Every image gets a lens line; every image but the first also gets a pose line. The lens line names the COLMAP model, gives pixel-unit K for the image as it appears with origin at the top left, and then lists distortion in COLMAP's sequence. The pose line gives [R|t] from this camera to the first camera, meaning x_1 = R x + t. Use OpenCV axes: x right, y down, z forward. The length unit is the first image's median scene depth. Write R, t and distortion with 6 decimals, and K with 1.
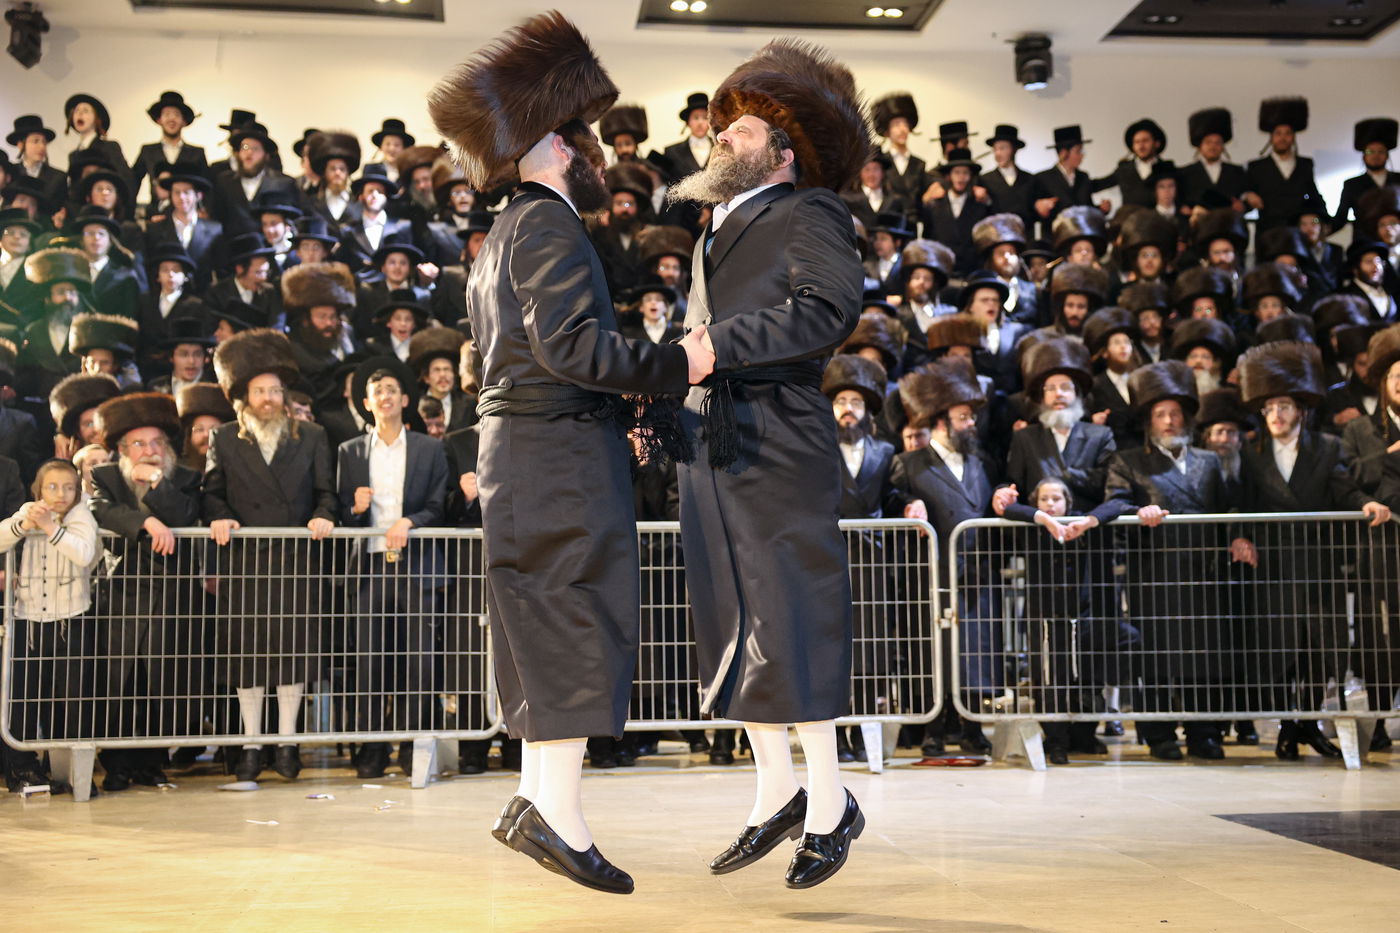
lens RADIAL K [[1777.7, 0, 700.6], [0, 1777.7, 362.0], [0, 0, 1]] dist [0.080773, -0.005108]
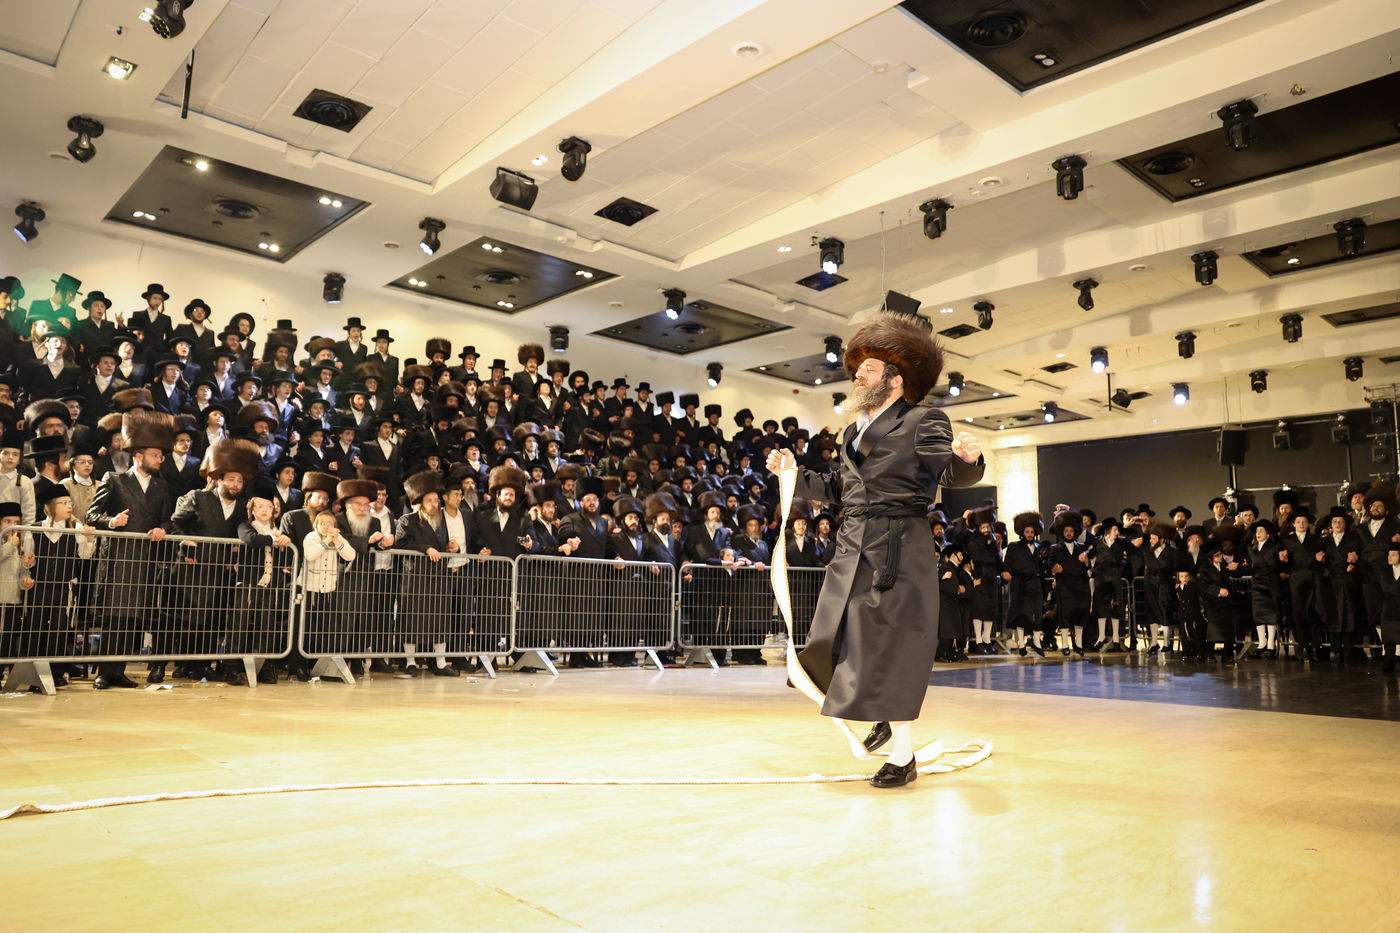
lens RADIAL K [[949.1, 0, 700.0], [0, 949.1, 466.5], [0, 0, 1]] dist [-0.007502, 0.005128]
pose [[0.837251, 0.108106, 0.536025, -0.528150], [-0.107492, 0.993674, -0.032507, -0.001608], [-0.536149, -0.030402, 0.843576, -0.069475]]
